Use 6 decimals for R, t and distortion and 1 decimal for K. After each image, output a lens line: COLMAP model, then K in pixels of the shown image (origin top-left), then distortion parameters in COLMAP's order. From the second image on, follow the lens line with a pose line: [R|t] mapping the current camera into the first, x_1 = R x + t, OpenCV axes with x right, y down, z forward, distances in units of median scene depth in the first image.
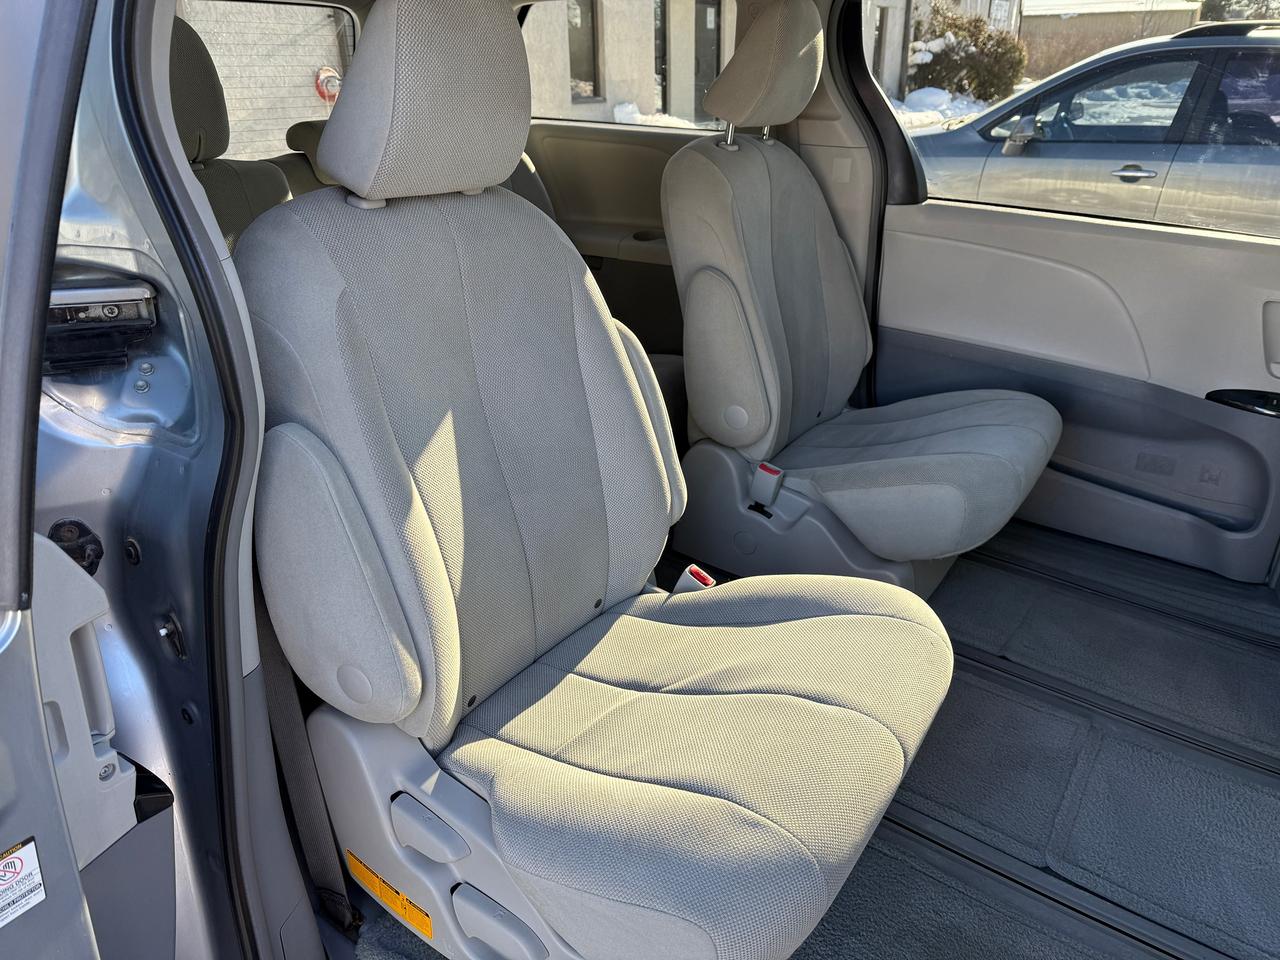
lens RADIAL K [[917.5, 0, 645.0], [0, 917.5, 481.9], [0, 0, 1]] dist [0.015704, -0.016884]
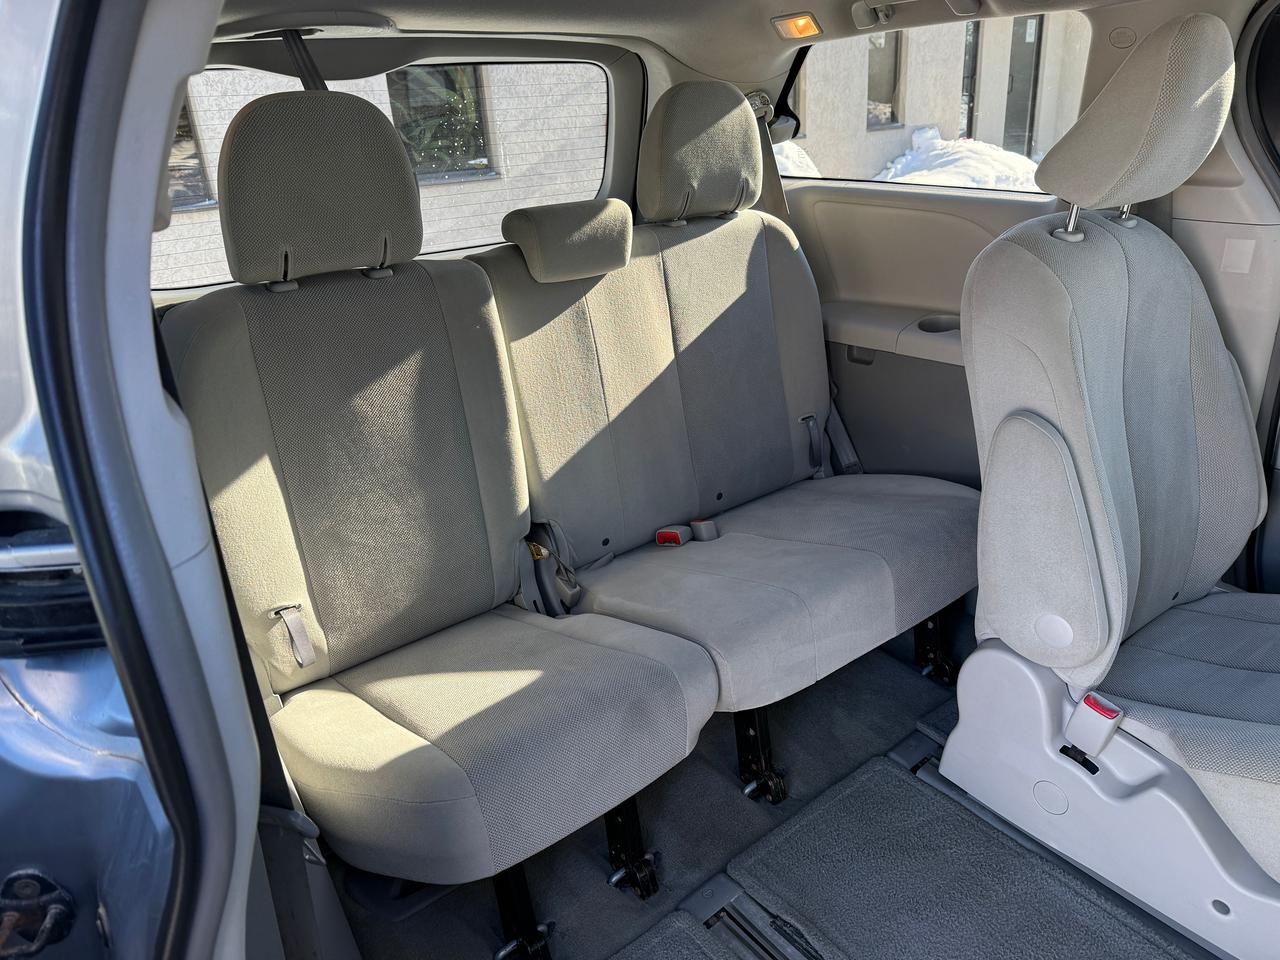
lens RADIAL K [[917.5, 0, 636.6], [0, 917.5, 479.3], [0, 0, 1]] dist [0.015704, -0.016884]
pose [[0.953108, 0.073206, -0.293643, -0.003609], [-0.080489, 0.996674, -0.012781, -0.122366], [0.291731, 0.035816, 0.955830, 0.202303]]
